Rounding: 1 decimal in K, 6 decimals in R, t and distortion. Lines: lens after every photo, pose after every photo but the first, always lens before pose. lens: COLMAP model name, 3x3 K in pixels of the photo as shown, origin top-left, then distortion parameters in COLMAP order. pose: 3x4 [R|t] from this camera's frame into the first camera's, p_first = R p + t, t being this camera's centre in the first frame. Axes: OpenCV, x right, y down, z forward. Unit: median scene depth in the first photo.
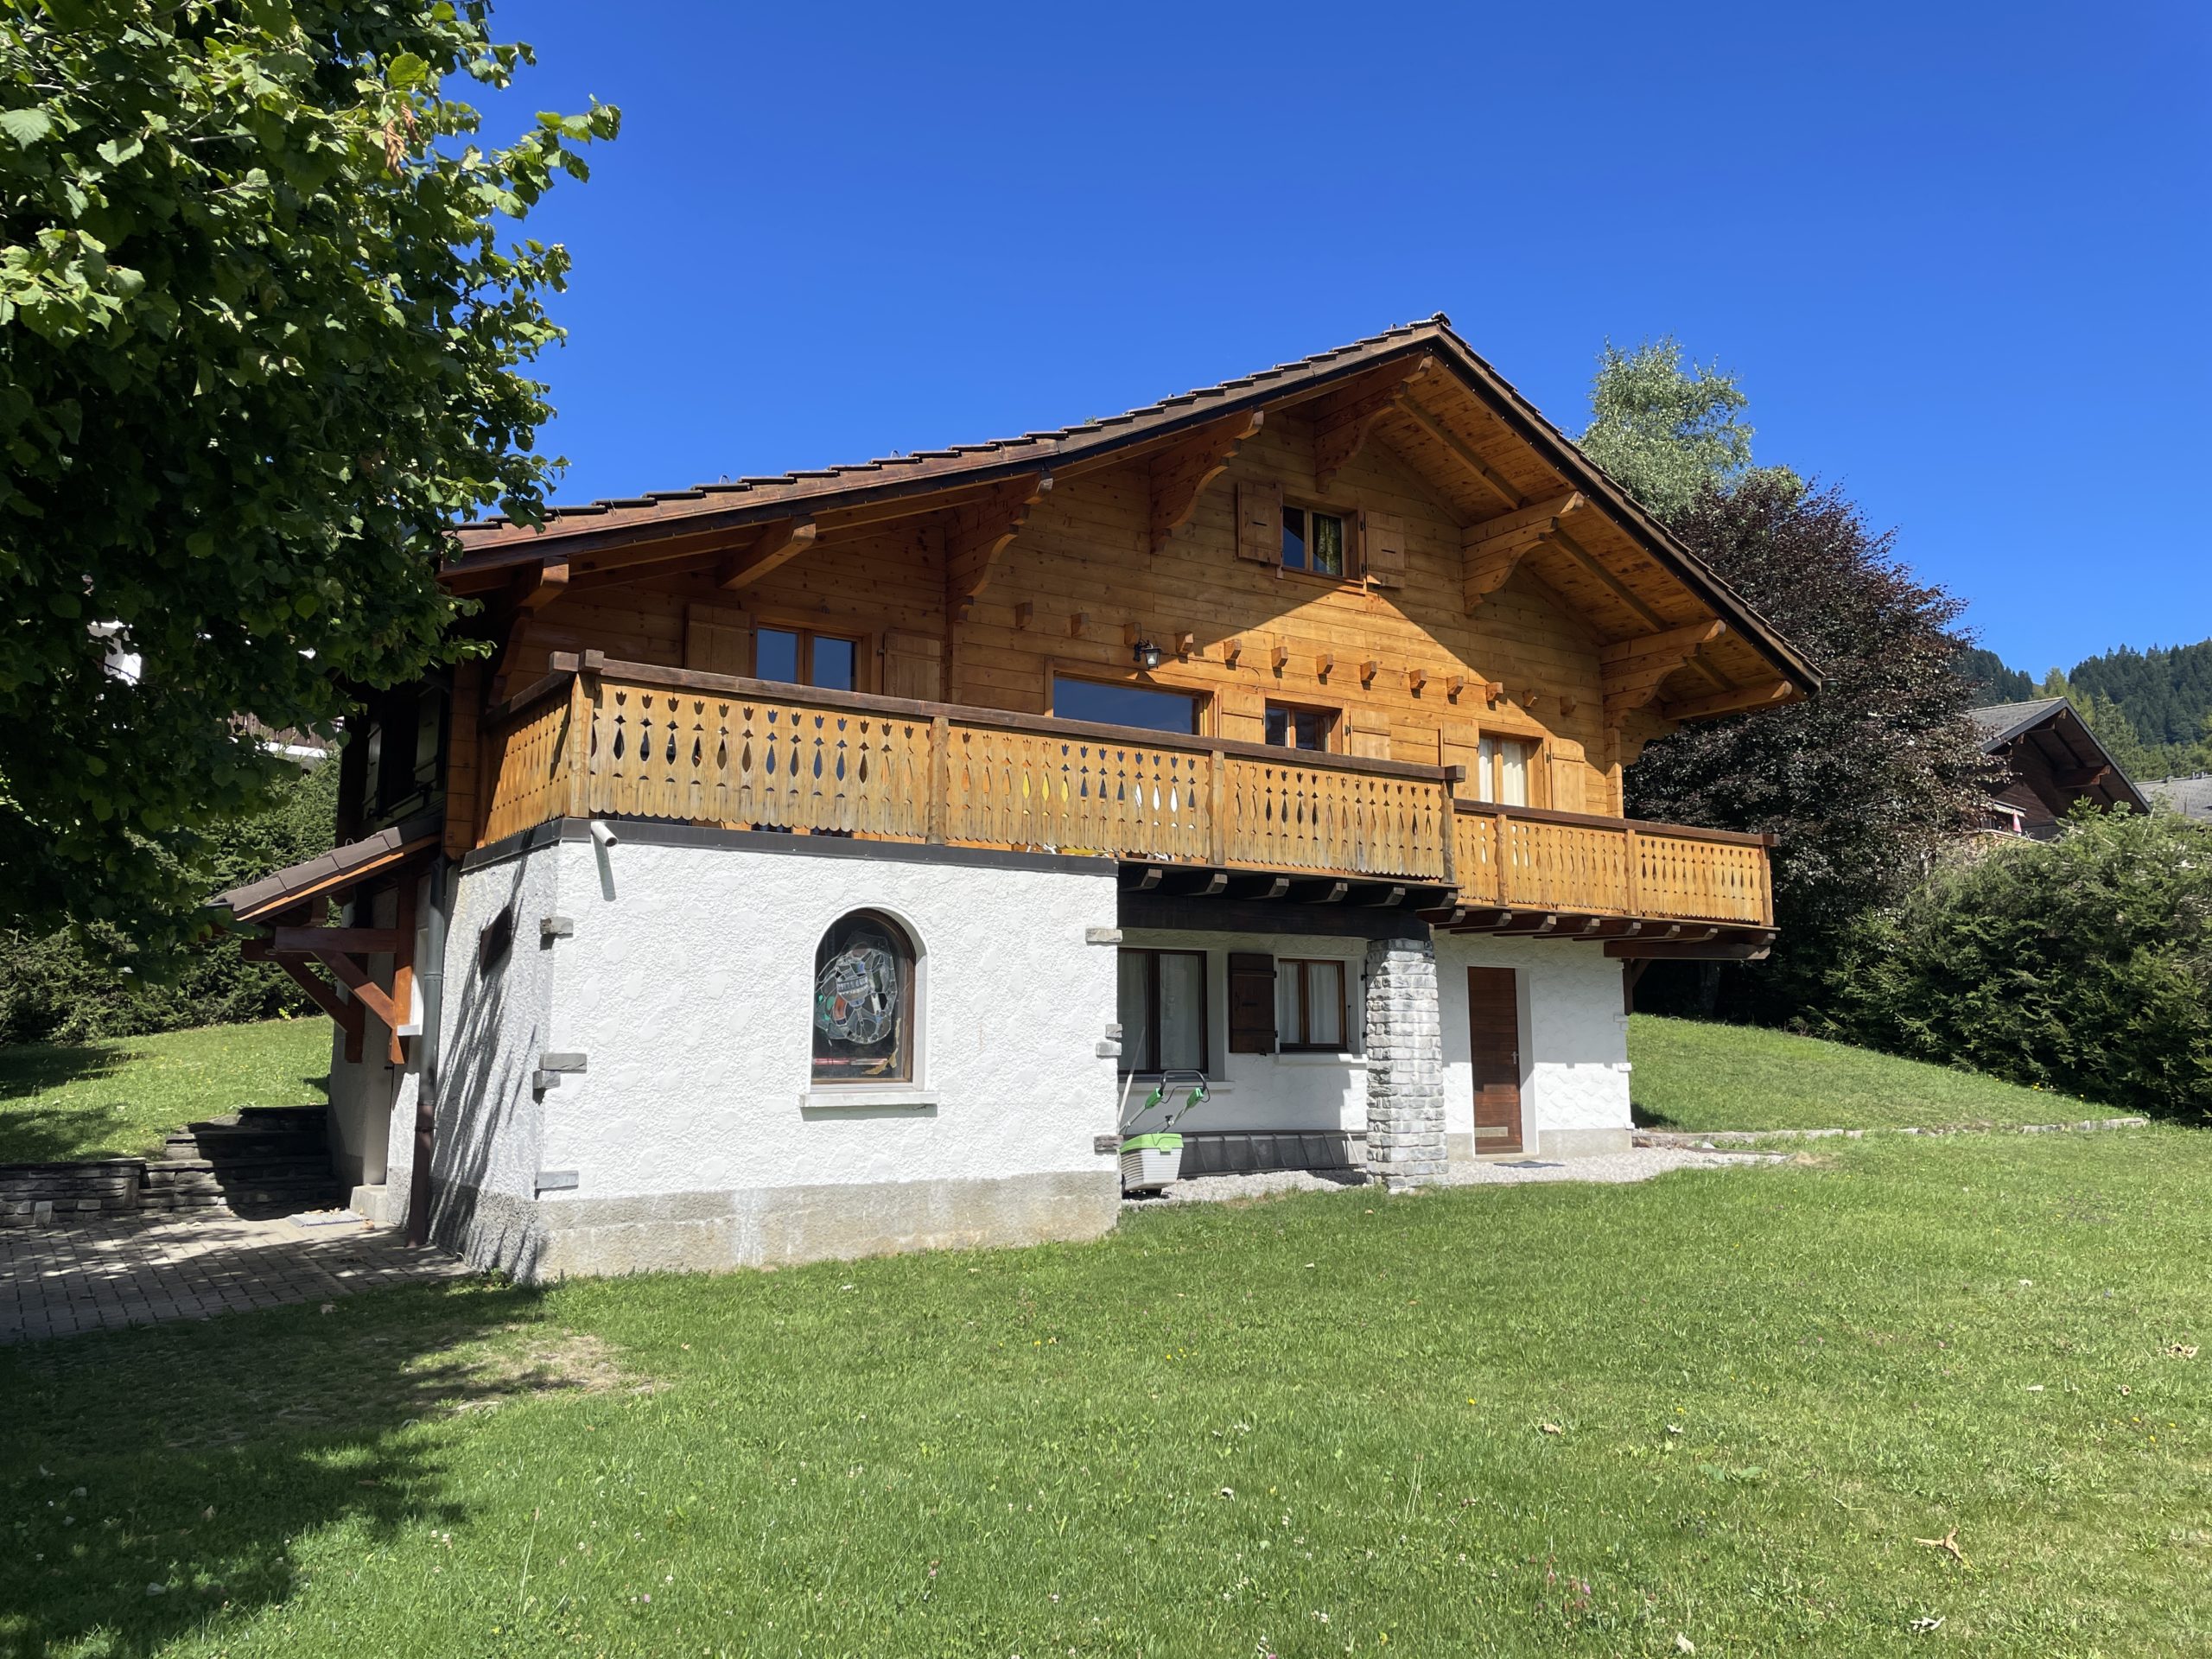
lens RADIAL K [[1668.8, 0, 1103.1], [0, 1668.8, 827.6], [0, 0, 1]] dist [0.092341, -0.114493]
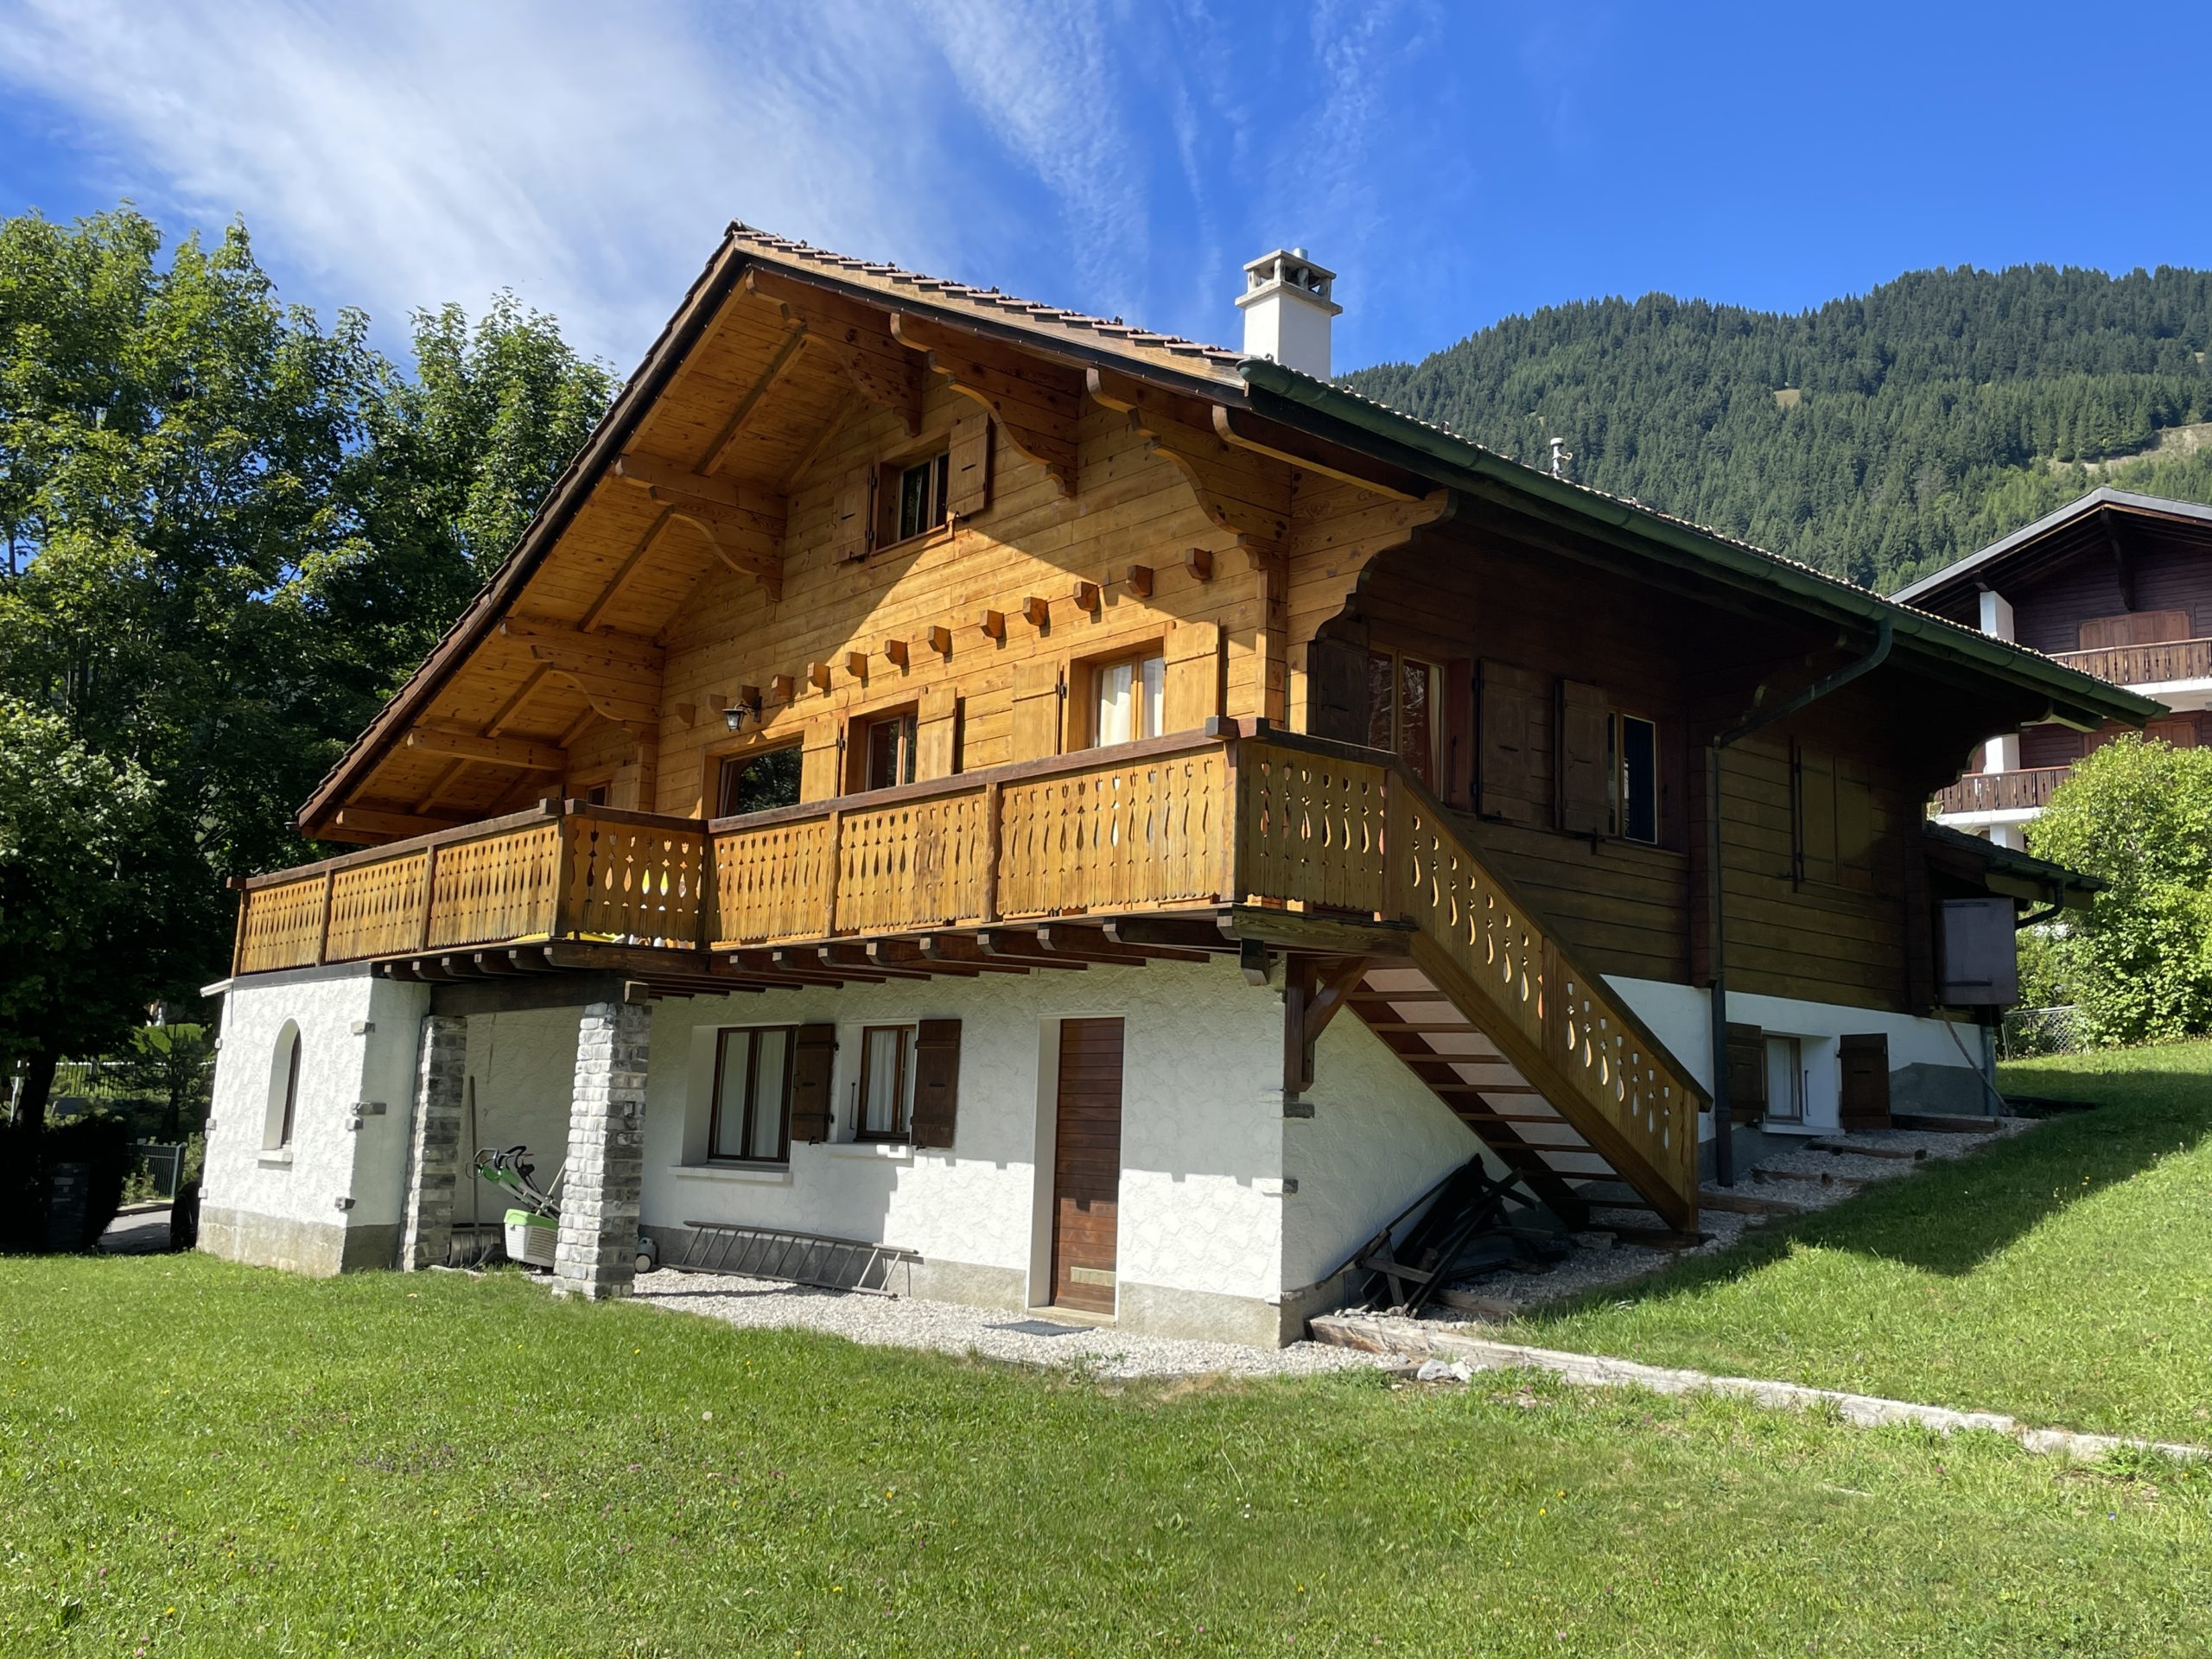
lens RADIAL K [[1945.4, 0, 1112.3], [0, 1945.4, 811.7], [0, 0, 1]] dist [0.081944, -0.084364]
pose [[0.114160, -0.157666, -0.980872, 1.024128], [0.099296, 0.984193, -0.146643, 0.121186], [0.988488, -0.080656, 0.128011, 0.961269]]
